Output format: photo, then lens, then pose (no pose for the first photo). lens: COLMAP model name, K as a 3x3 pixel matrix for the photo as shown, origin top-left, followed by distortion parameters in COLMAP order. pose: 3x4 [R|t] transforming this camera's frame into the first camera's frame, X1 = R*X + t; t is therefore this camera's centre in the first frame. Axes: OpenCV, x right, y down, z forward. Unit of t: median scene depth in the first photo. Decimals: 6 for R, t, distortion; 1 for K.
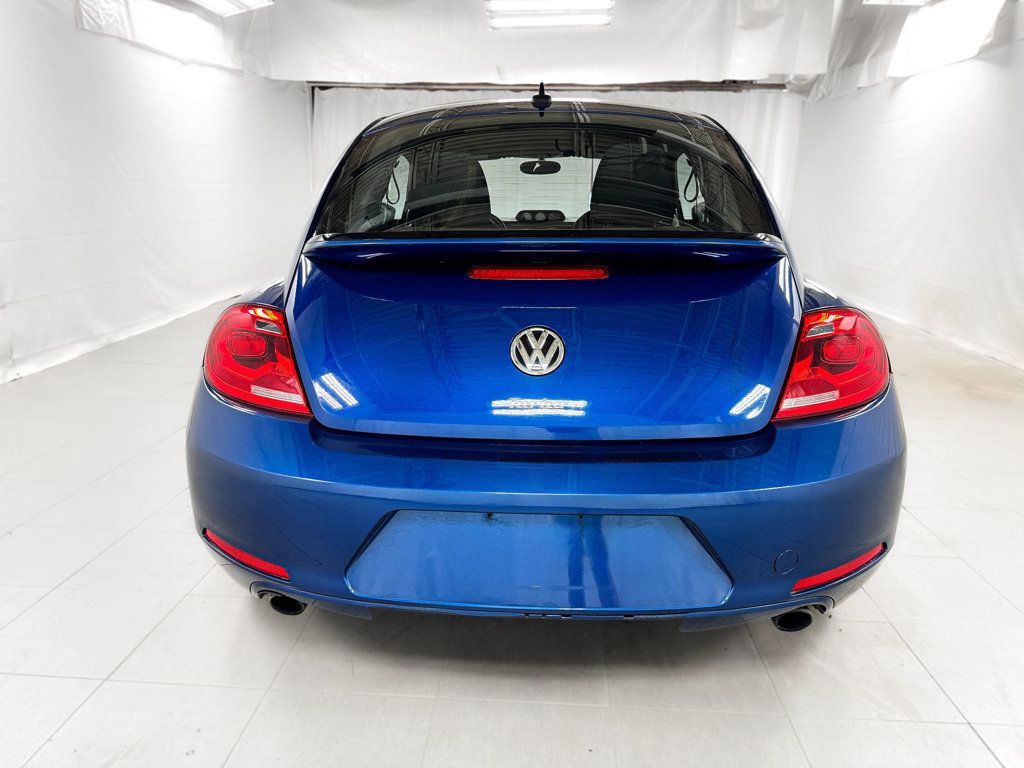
lens RADIAL K [[735.4, 0, 512.0], [0, 735.4, 384.0], [0, 0, 1]] dist [-0.005723, -0.003165]
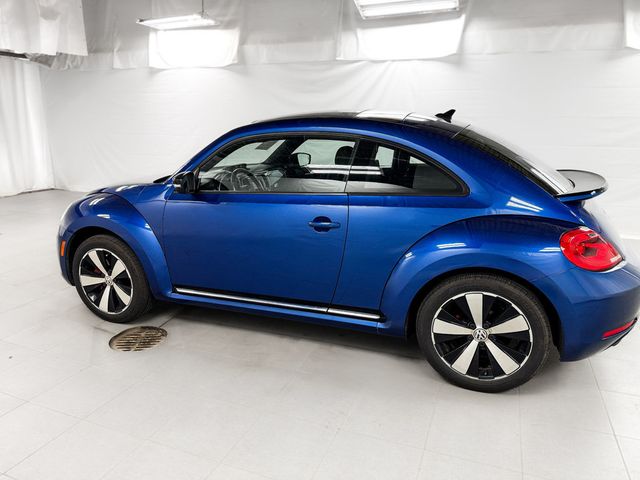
lens RADIAL K [[459.6, 0, 320.0], [0, 459.6, 240.0], [0, 0, 1]] dist [-0.005723, -0.003165]
pose [[0.317563, -0.243534, 0.916430, -0.375133], [0.235990, 0.956347, 0.172365, -0.100196], [-0.918402, 0.161532, 0.361172, 0.253900]]
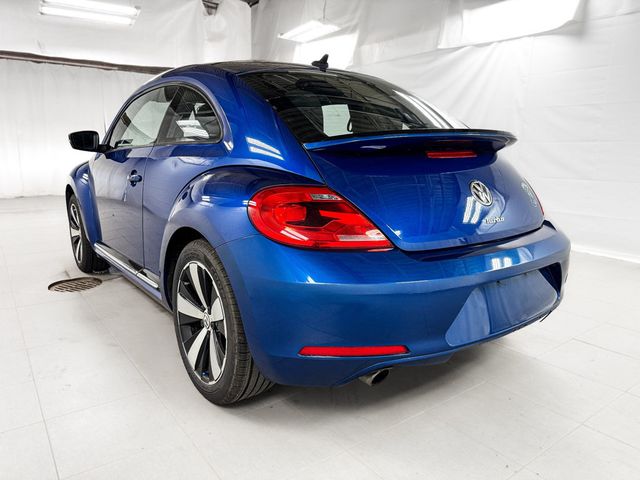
lens RADIAL K [[459.6, 0, 320.0], [0, 459.6, 240.0], [0, 0, 1]] dist [-0.005723, -0.003165]
pose [[0.771422, -0.121441, 0.624628, -0.181016], [0.153593, 0.988131, 0.002425, 0.001263], [-0.617509, 0.094067, 0.780918, 0.061979]]
